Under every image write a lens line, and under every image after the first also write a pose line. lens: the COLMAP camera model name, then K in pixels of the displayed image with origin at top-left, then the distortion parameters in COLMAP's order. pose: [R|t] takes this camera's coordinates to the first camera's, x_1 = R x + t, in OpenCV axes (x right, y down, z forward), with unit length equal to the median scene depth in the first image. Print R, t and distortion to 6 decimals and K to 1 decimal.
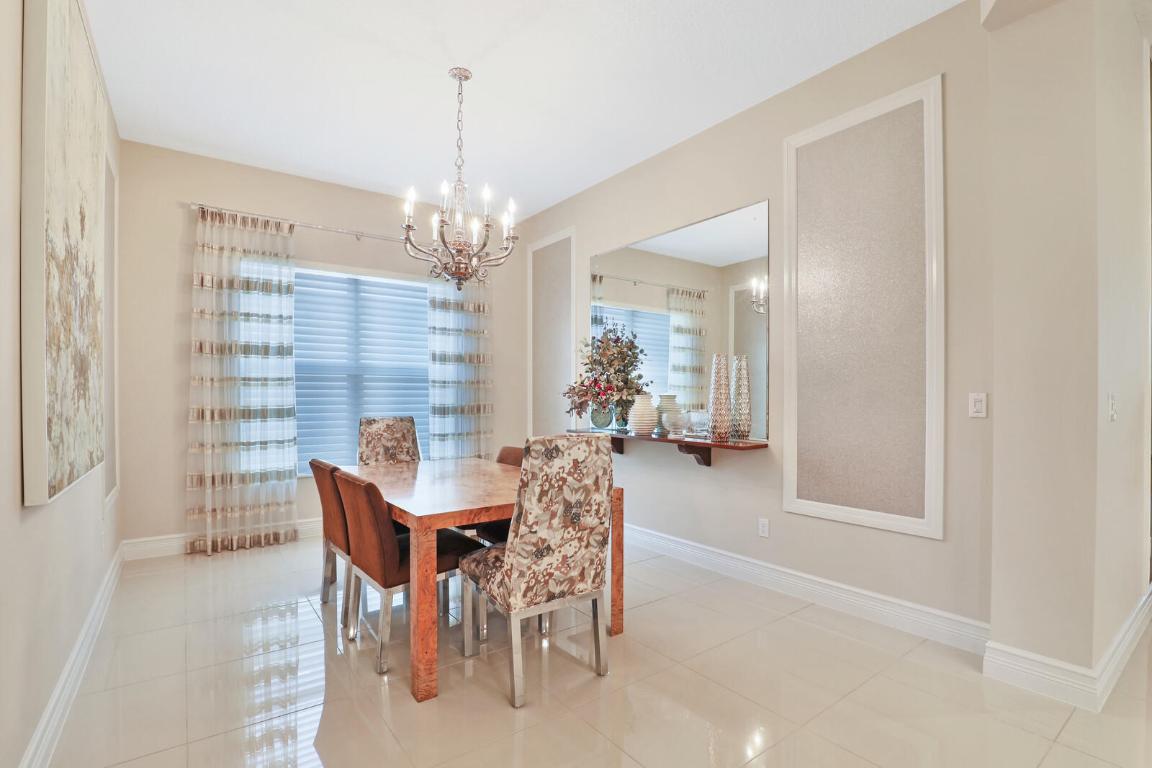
lens RADIAL K [[536.1, 0, 580.5], [0, 536.1, 399.0], [0, 0, 1]] dist [-0.025567, -0.000332]
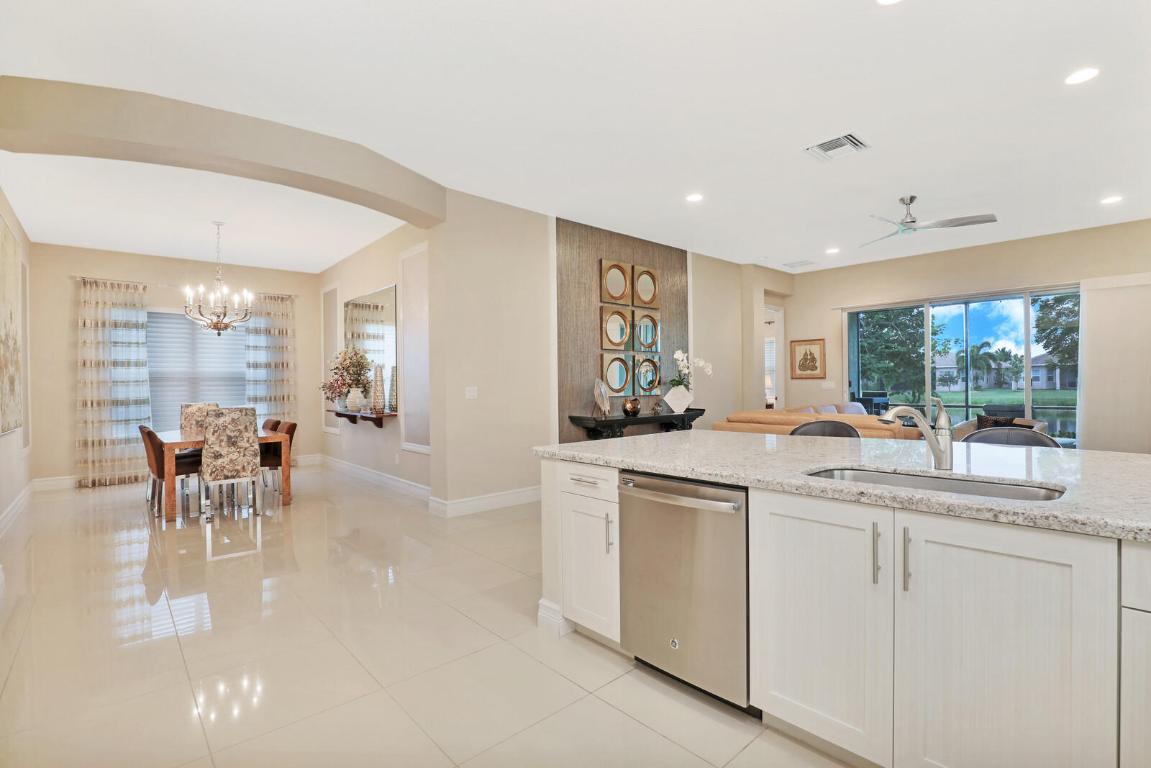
lens RADIAL K [[530.5, 0, 575.5], [0, 530.5, 384.0], [0, 0, 1]] dist [-0.021675, 0.000049]
pose [[0.996339, -0.013135, 0.084481, 0.674678], [0.013584, 0.999896, -0.004745, -0.003448], [-0.084409, 0.005876, 0.996414, -0.751327]]
